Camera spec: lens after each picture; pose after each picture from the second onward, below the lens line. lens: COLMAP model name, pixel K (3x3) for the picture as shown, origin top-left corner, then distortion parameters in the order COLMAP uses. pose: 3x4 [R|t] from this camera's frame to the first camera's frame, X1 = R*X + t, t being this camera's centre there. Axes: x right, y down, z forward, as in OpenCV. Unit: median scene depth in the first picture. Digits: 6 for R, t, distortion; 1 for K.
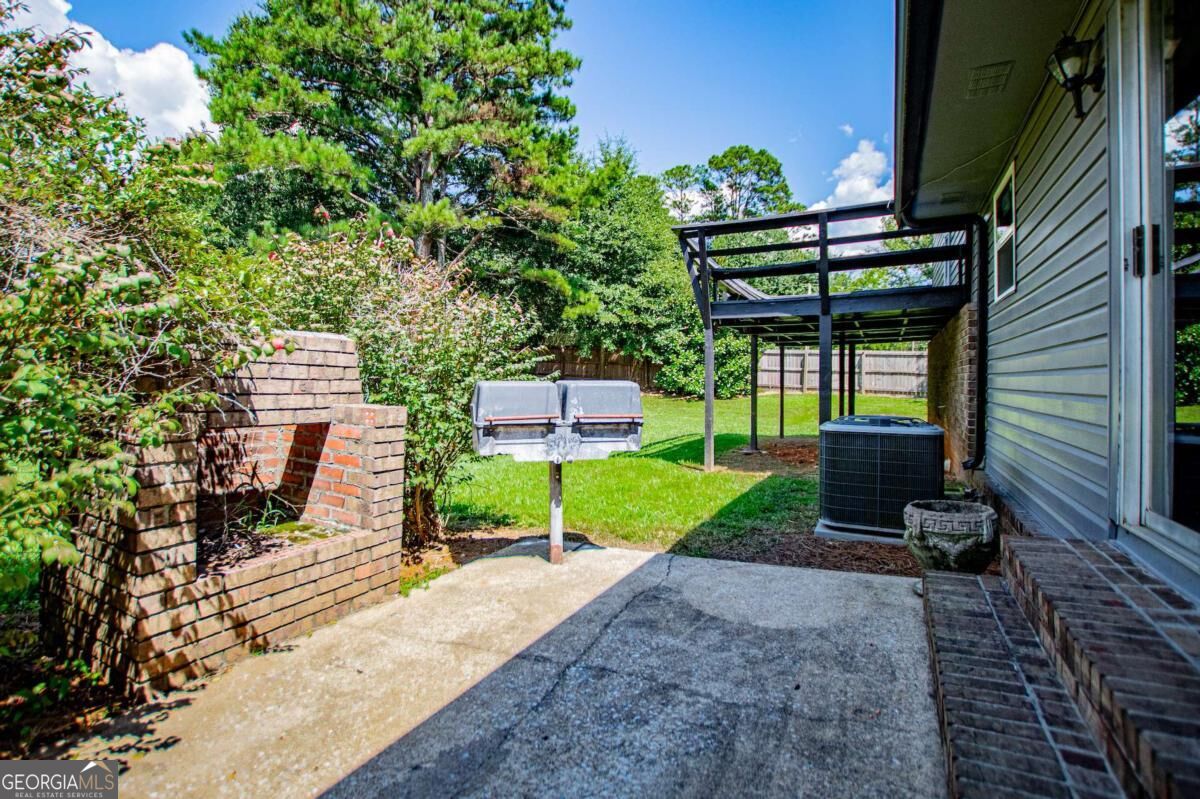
lens RADIAL K [[533.3, 0, 611.8], [0, 533.3, 400.5], [0, 0, 1]] dist [-0.026813, 0.001485]
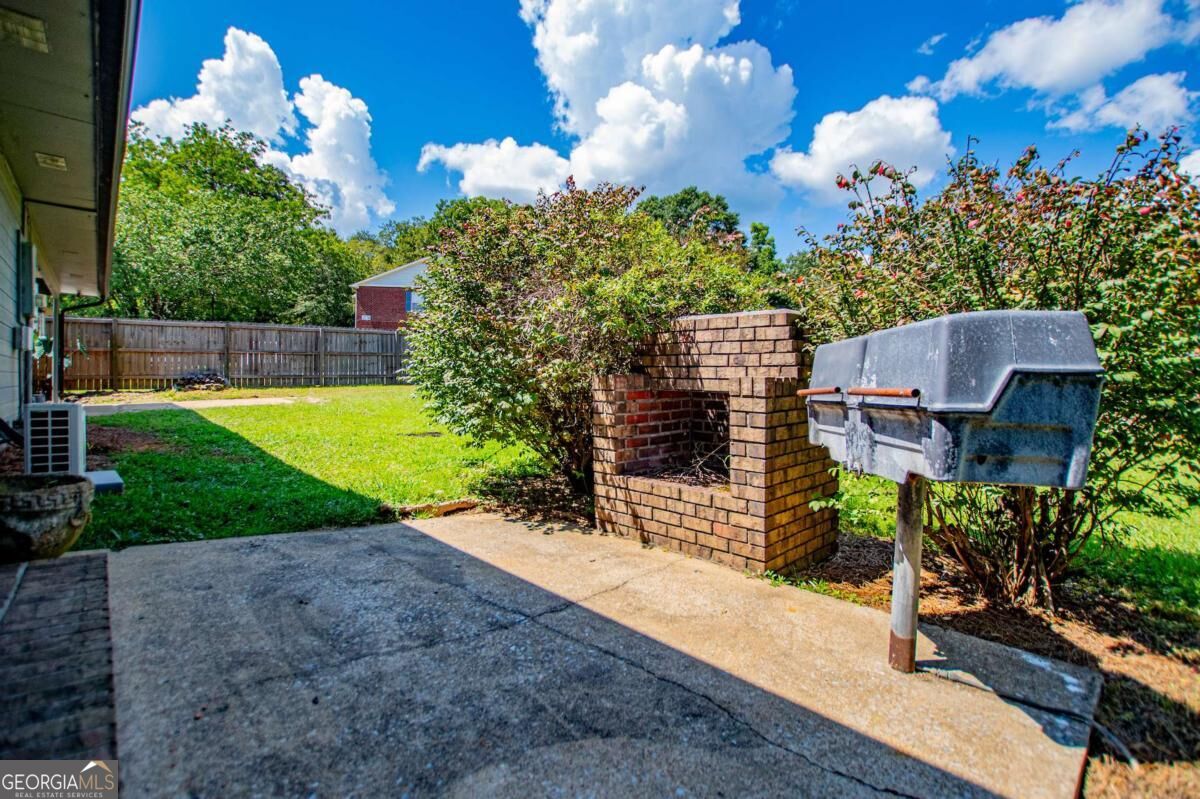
lens RADIAL K [[552.9, 0, 600.0], [0, 552.9, 399.5], [0, 0, 1]] dist [-0.029230, 0.000614]
pose [[-0.330627, 0.003888, -0.943754, 0.849061], [-0.050821, 0.998467, 0.021918, 0.062602], [0.942392, 0.055209, -0.329923, 1.441565]]
